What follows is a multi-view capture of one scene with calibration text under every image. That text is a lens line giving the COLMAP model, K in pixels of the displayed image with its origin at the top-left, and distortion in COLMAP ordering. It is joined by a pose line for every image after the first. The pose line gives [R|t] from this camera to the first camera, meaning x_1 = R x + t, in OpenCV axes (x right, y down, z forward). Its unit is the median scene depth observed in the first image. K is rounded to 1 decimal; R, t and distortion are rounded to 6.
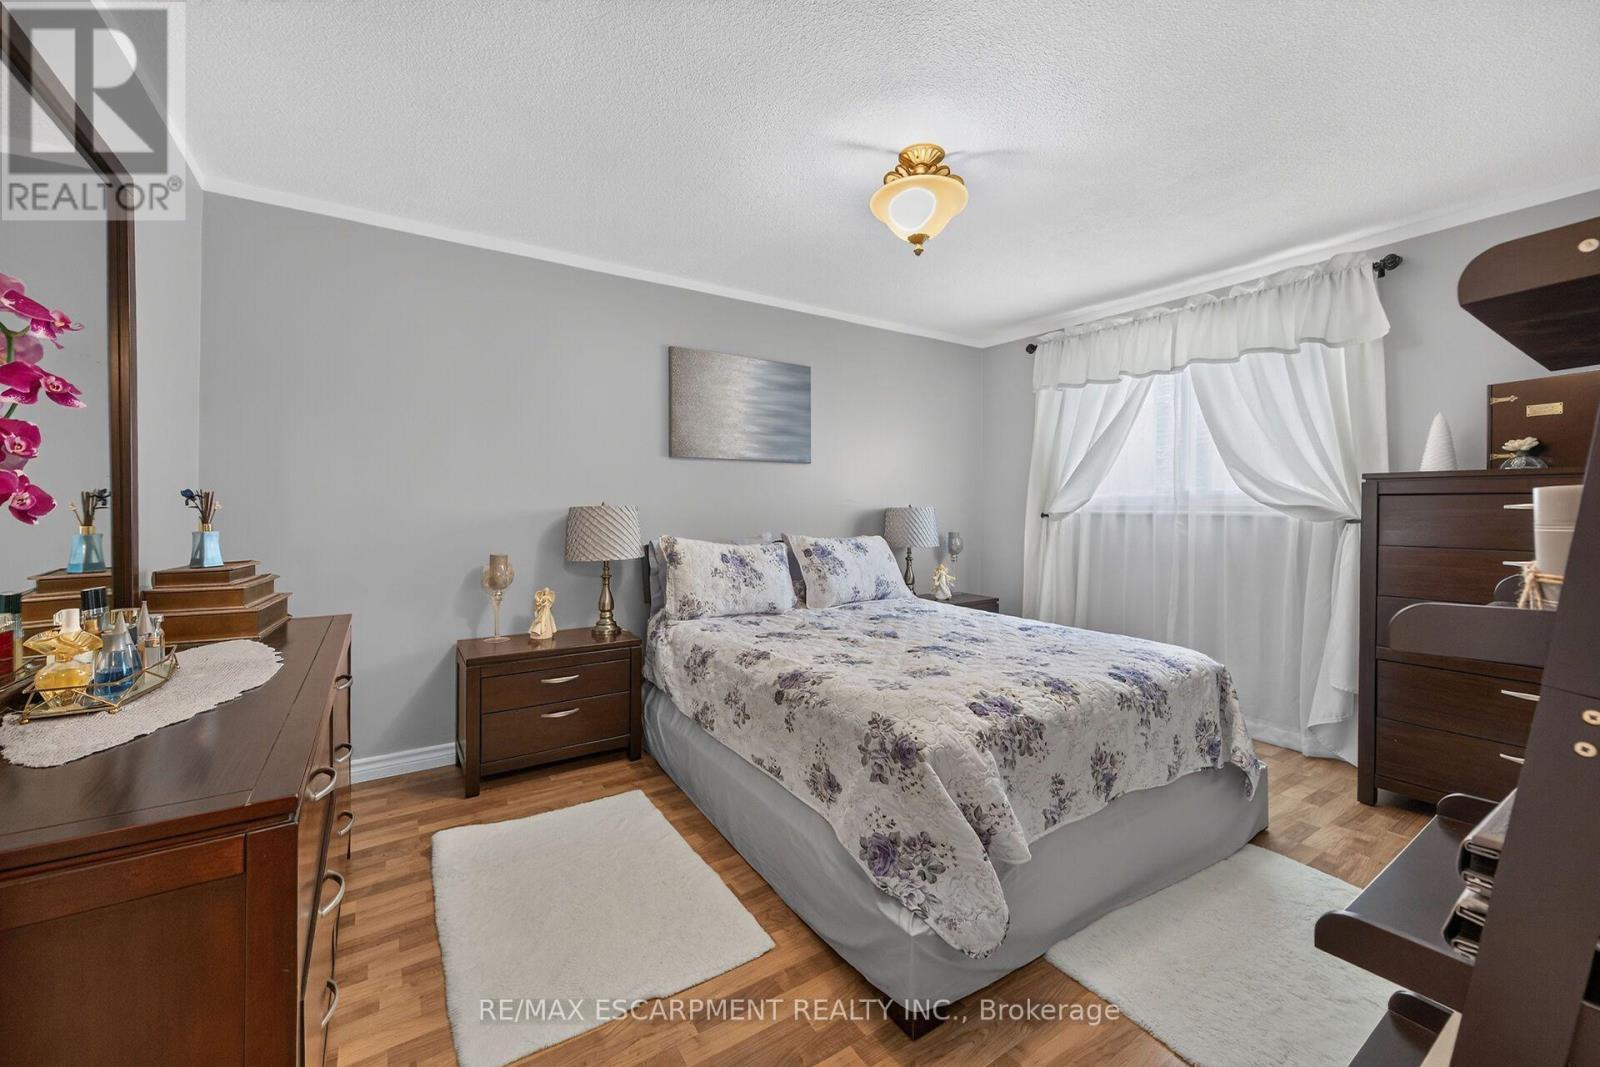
lens RADIAL K [[628.4, 0, 809.2], [0, 628.4, 514.4], [0, 0, 1]] dist [0.004433, -0.000549]
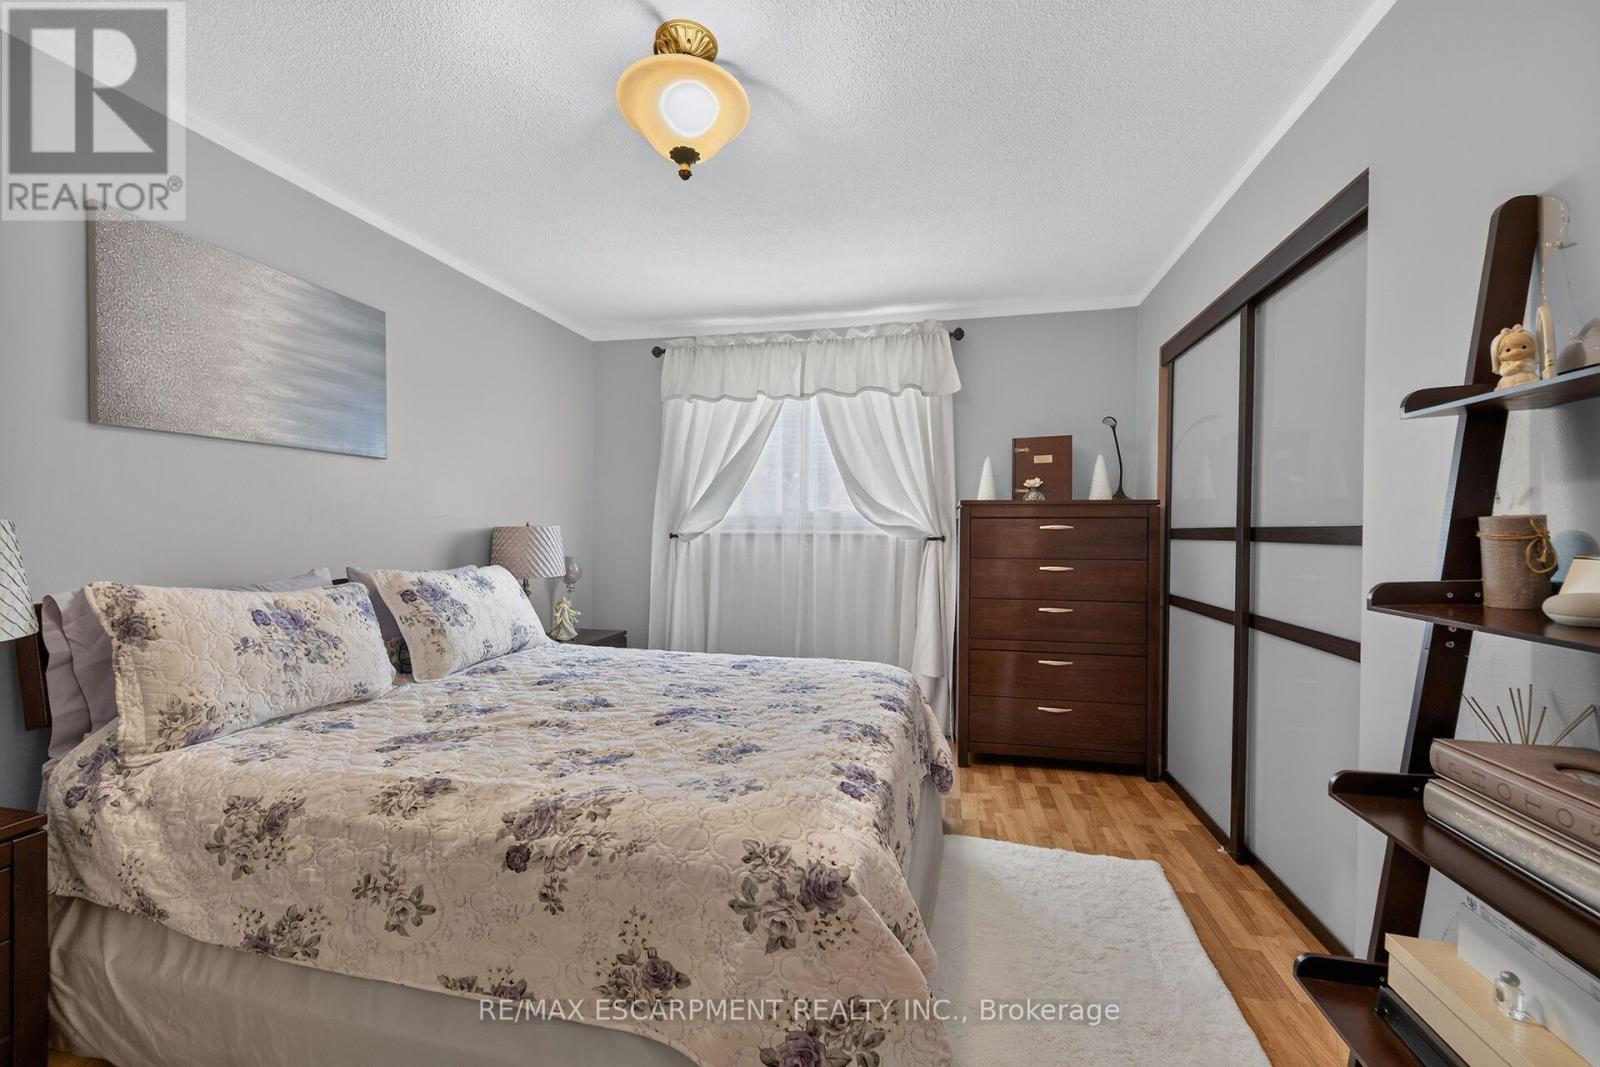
lens RADIAL K [[628.4, 0, 795.3], [0, 628.4, 538.4], [0, 0, 1]] dist [0.004433, -0.000549]
pose [[0.729566, -0.009505, 0.683844, -0.169650], [0.005092, 0.999951, 0.008466, -0.001828], [-0.683892, -0.002695, 0.729579, 0.276607]]
